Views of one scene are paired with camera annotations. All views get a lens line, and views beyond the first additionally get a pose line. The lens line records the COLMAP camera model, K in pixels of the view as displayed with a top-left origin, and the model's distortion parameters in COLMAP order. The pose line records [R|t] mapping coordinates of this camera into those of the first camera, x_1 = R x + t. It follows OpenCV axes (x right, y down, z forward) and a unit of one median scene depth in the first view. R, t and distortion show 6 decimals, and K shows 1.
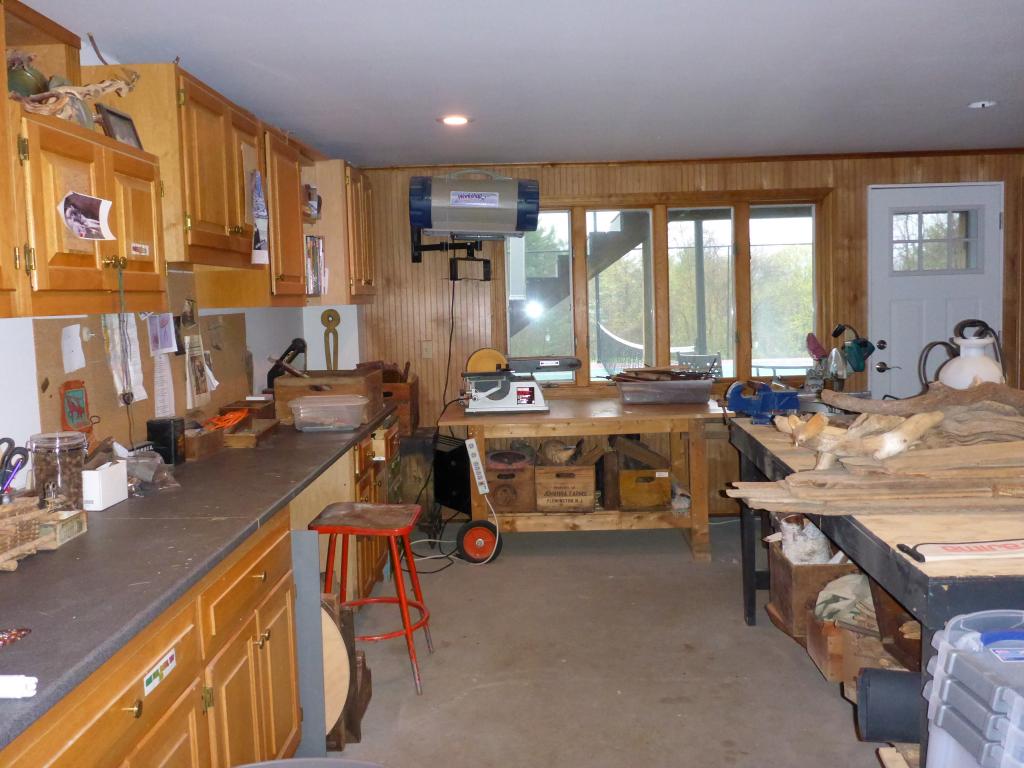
lens RADIAL K [[863.4, 0, 511.3], [0, 863.4, 375.6], [0, 0, 1]] dist [-0.015624, -0.014411]
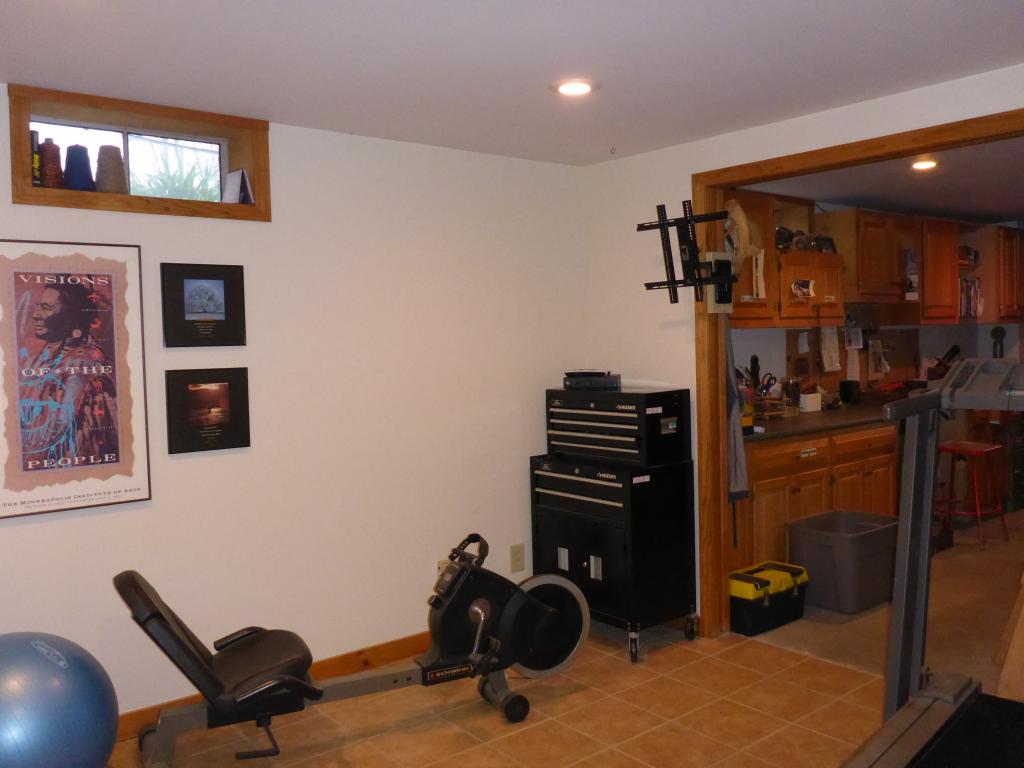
lens RADIAL K [[863.4, 0, 511.3], [0, 863.4, 375.6], [0, 0, 1]] dist [-0.015624, -0.014411]
pose [[0.640478, 0.036992, -0.767085, 0.553154], [-0.056661, 0.998393, 0.000838, 0.071979], [0.765883, 0.042928, 0.641545, -0.773278]]
